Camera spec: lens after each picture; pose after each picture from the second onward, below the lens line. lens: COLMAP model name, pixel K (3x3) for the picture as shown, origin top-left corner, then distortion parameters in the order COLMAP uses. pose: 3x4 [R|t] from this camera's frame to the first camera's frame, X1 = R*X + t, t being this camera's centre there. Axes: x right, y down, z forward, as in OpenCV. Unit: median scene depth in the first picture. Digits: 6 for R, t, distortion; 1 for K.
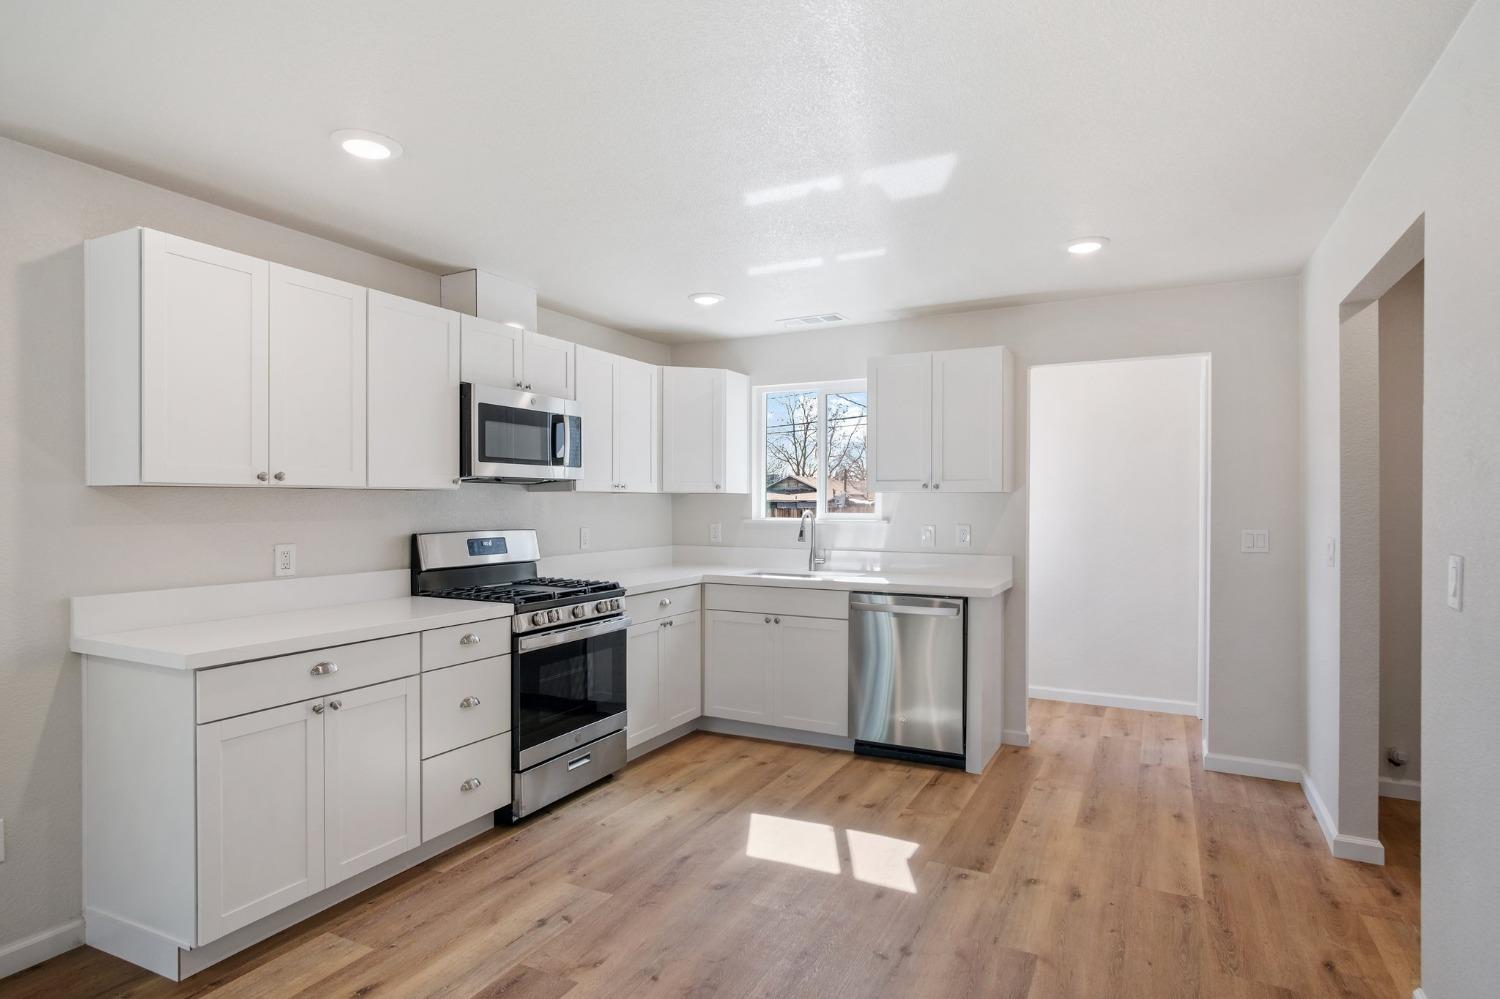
lens RADIAL K [[815.8, 0, 768.8], [0, 815.8, 509.5], [0, 0, 1]] dist [-0.010653, -0.000154]
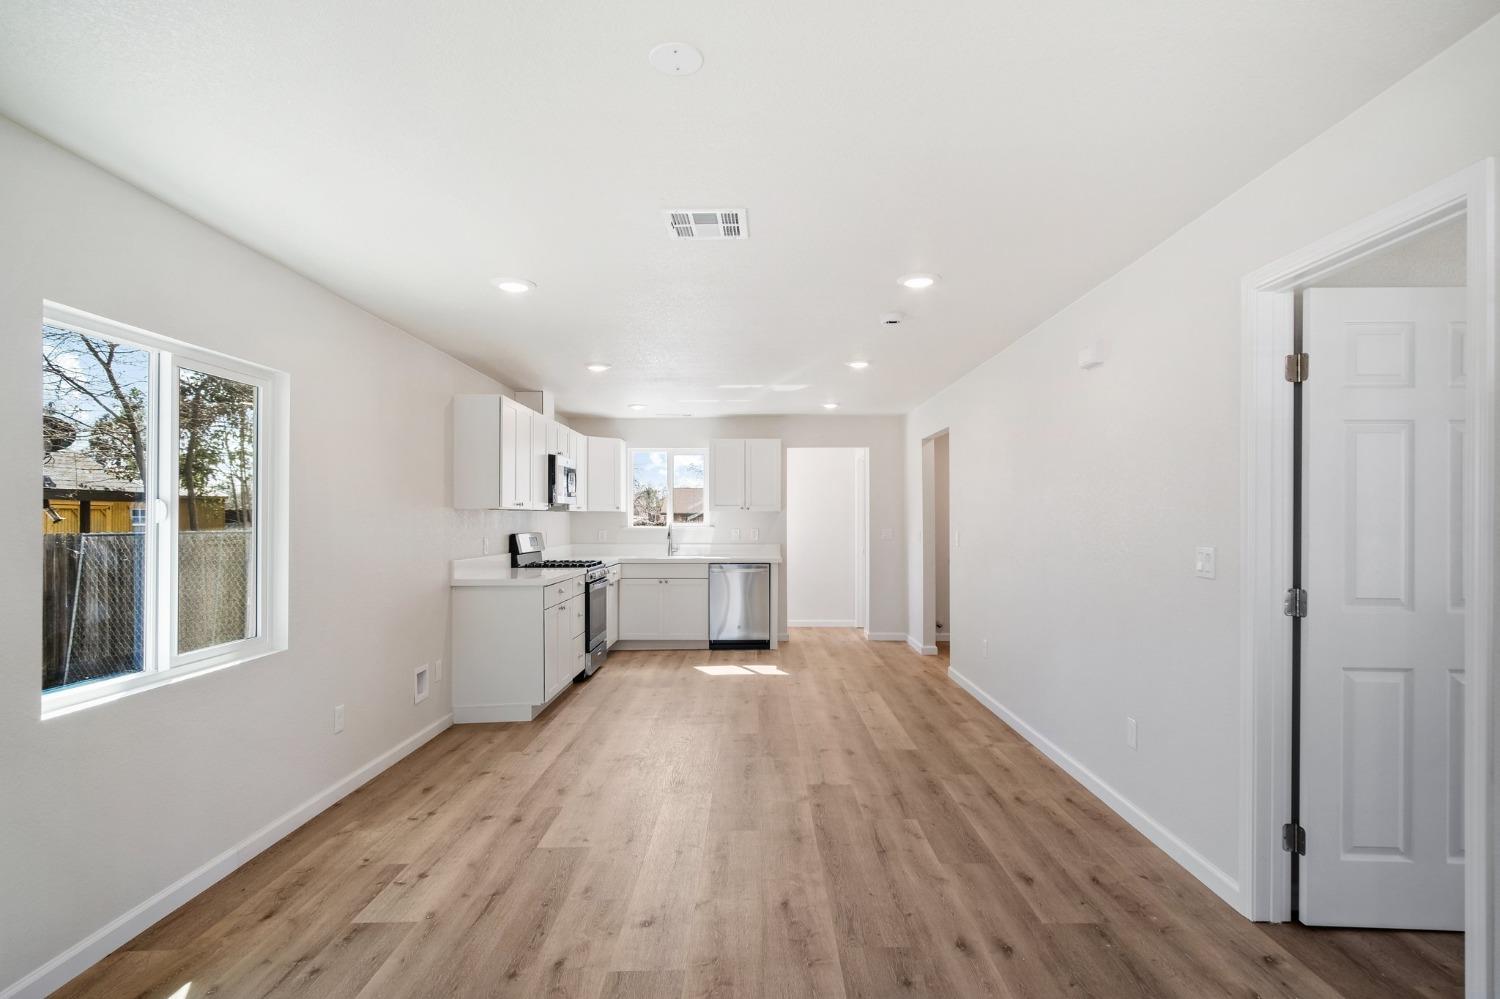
lens RADIAL K [[889.4, 0, 755.5], [0, 889.4, 516.5], [0, 0, 1]] dist [0.000839, 0.000641]
pose [[0.891865, -0.001651, 0.452299, -0.735628], [0.007053, 0.999923, -0.010257, 0.012442], [-0.452247, 0.012338, 0.891807, -0.896826]]
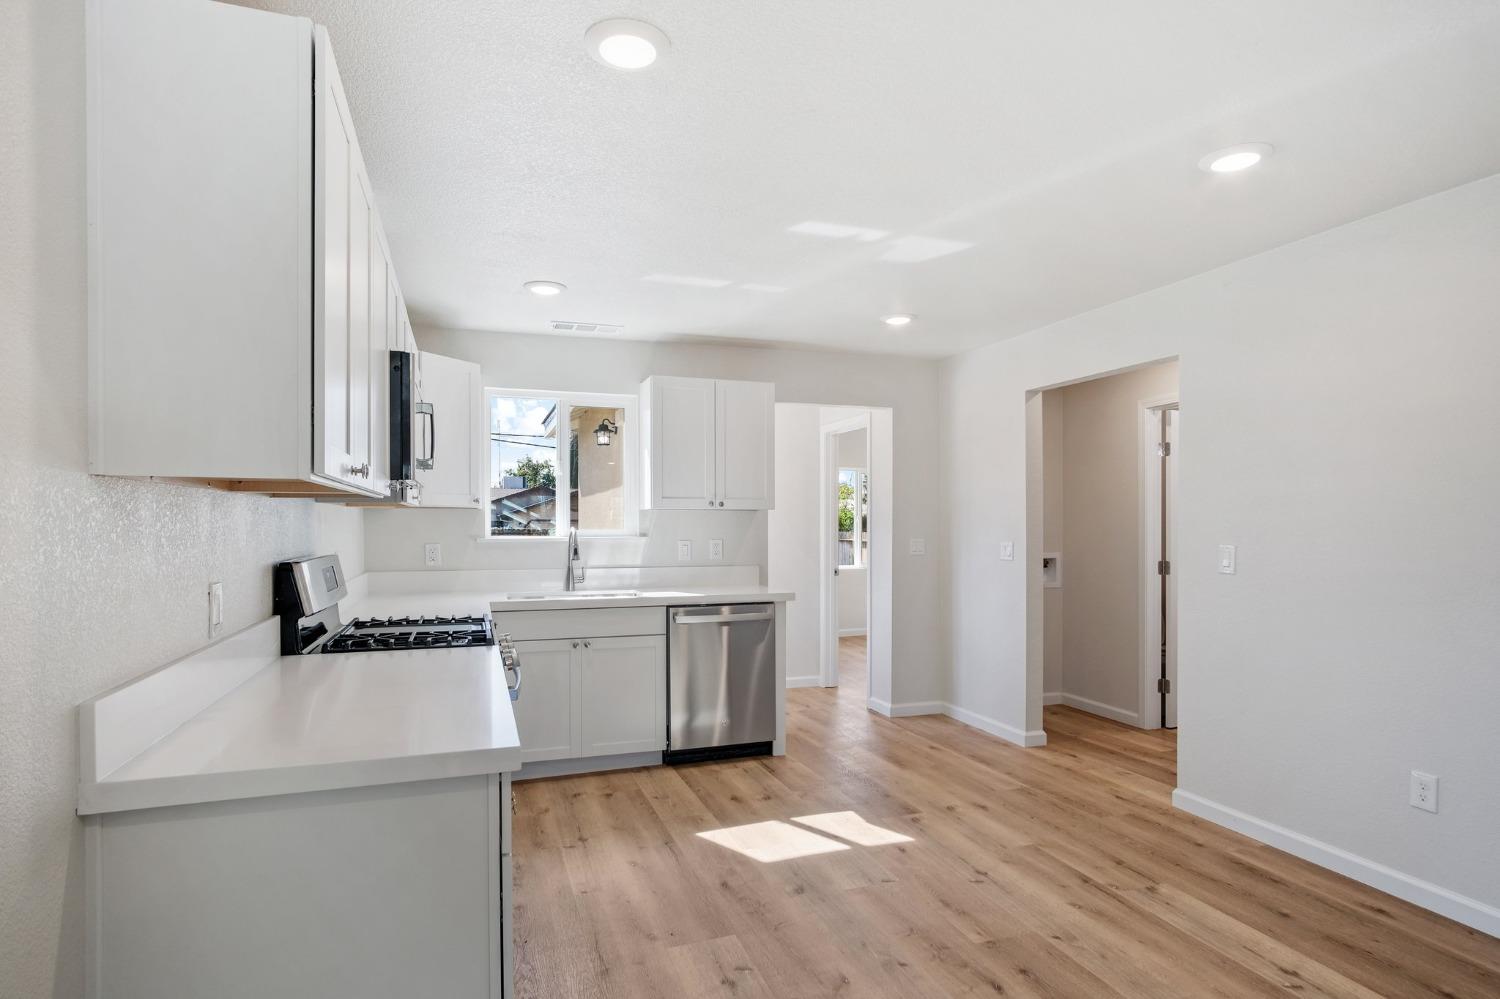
lens RADIAL K [[823.4, 0, 744.1], [0, 823.4, 530.5], [0, 0, 1]] dist [-0.003498, 0.000152]
pose [[0.680262, -0.007976, 0.732925, -0.578154], [0.008020, 0.999962, 0.003438, 0.003620], [-0.732925, 0.003539, 0.680300, 0.229106]]
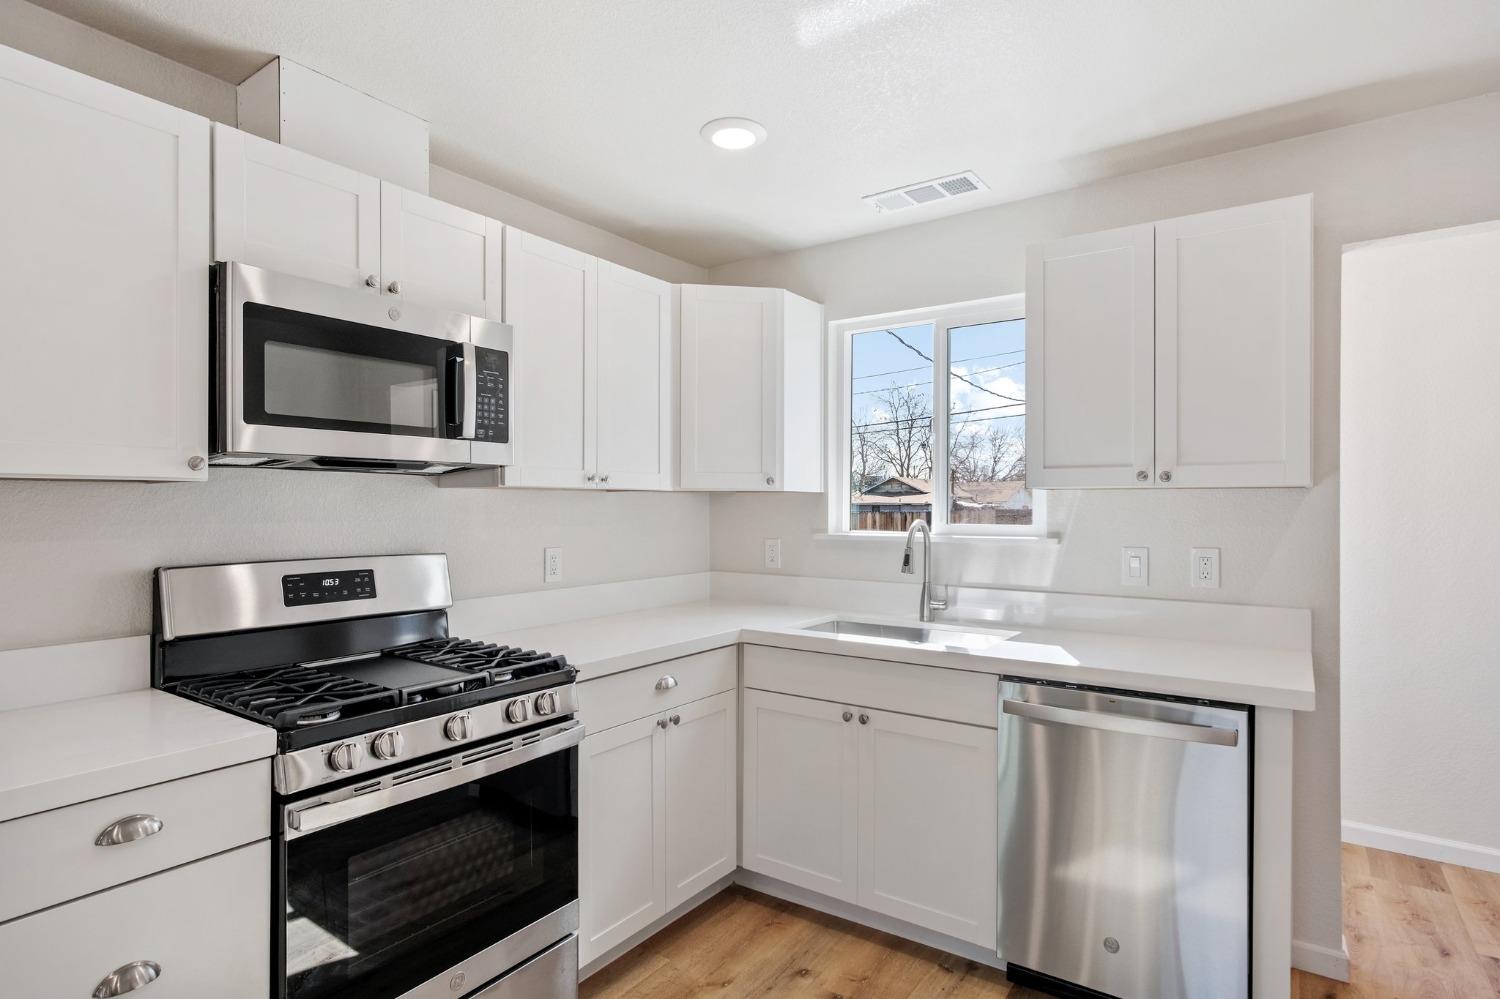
lens RADIAL K [[810.0, 0, 795.2], [0, 810.0, 501.9], [0, 0, 1]] dist [0.003867, 0.001428]
pose [[0.995471, 0.000135, -0.095067, 0.016048], [-0.001342, 0.999919, -0.012629, -0.005119], [0.095058, 0.012699, 0.995391, 0.452531]]
